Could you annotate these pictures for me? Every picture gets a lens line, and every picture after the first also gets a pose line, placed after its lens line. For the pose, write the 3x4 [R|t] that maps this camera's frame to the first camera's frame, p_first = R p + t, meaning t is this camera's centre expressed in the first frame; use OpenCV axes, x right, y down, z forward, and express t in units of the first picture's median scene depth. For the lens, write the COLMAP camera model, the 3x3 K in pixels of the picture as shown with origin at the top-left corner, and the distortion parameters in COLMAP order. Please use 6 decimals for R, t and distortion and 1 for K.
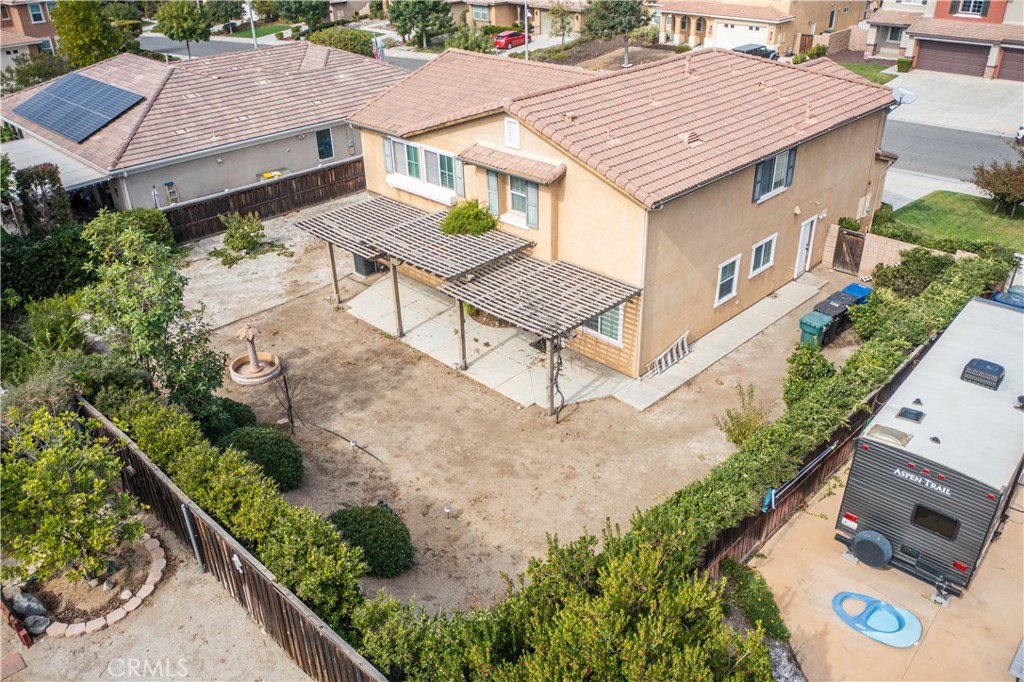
lens RADIAL K [[806.9, 0, 512.0], [0, 806.9, 341.0], [0, 0, 1]] dist [-0.006642, -0.001440]
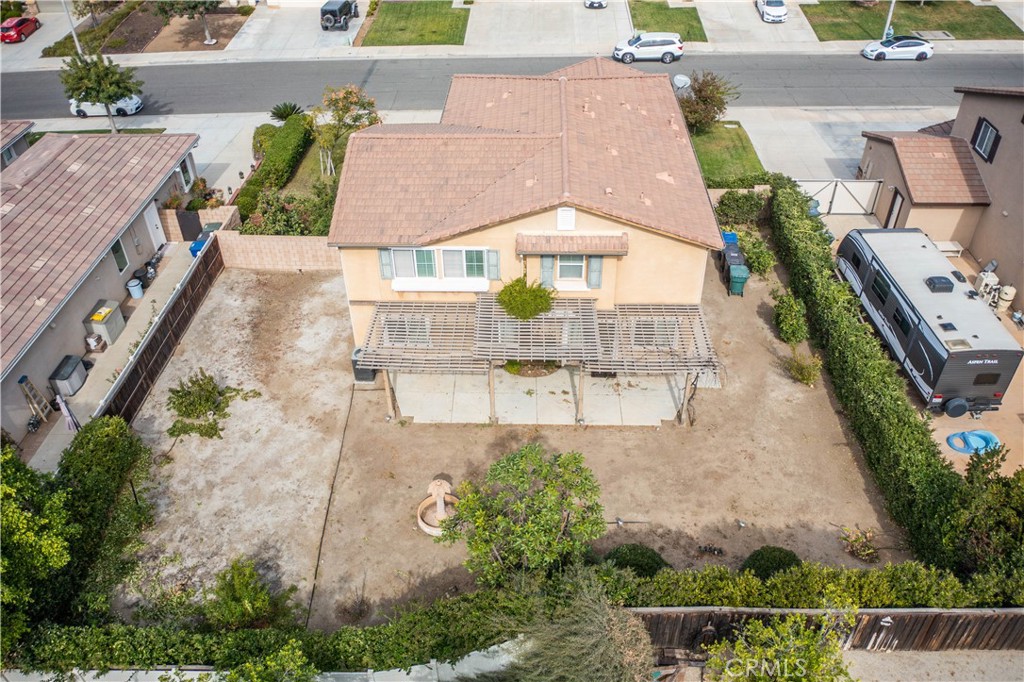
lens RADIAL K [[806.9, 0, 512.0], [0, 806.9, 341.0], [0, 0, 1]] dist [-0.006642, -0.001440]
pose [[0.731427, -0.409413, 0.545340, -0.735906], [0.330504, 0.912342, 0.241657, -0.393165], [-0.596475, 0.003482, 0.802624, 0.123274]]
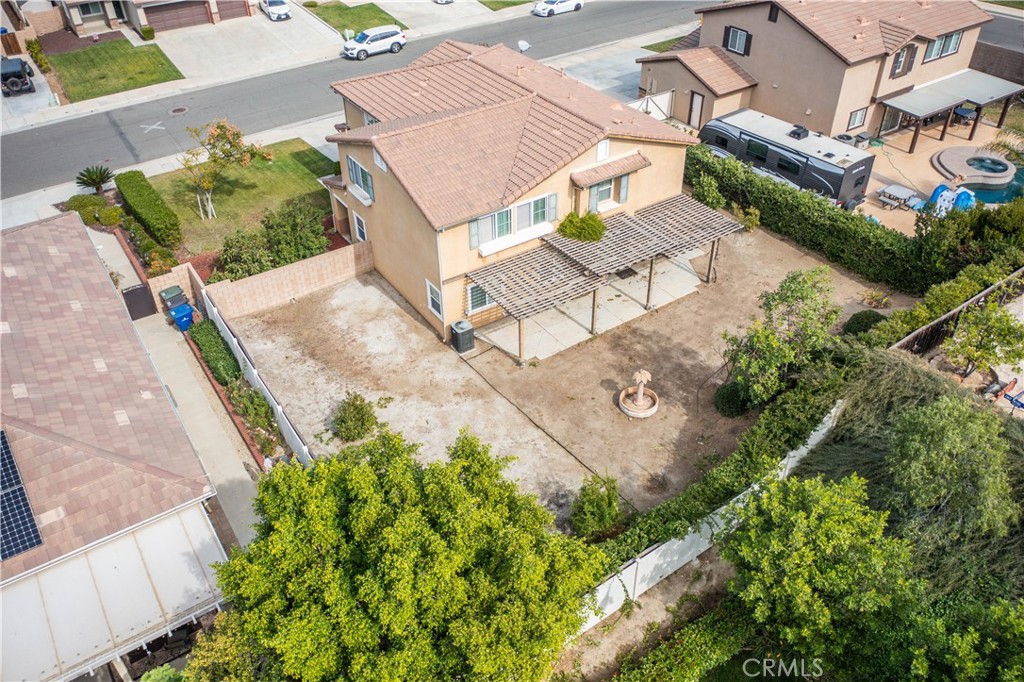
lens RADIAL K [[806.9, 0, 512.0], [0, 806.9, 341.0], [0, 0, 1]] dist [-0.006642, -0.001440]
pose [[0.191494, -0.585315, 0.787868, -1.296853], [0.486851, 0.753654, 0.441567, -0.687488], [-0.852236, 0.299017, 0.429282, 0.619597]]
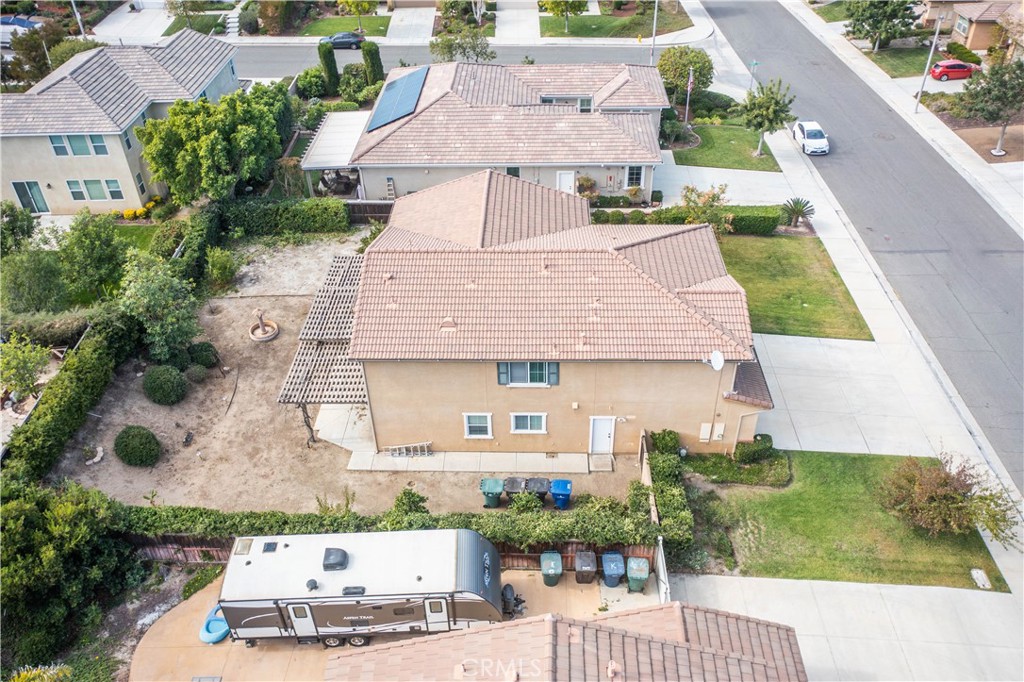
lens RADIAL K [[806.9, 0, 512.0], [0, 806.9, 341.0], [0, 0, 1]] dist [-0.006642, -0.001440]
pose [[0.684664, 0.448952, -0.574175, 1.083196], [-0.350322, 0.893512, 0.280911, -0.639409], [0.639148, 0.008816, 0.769033, 0.000800]]
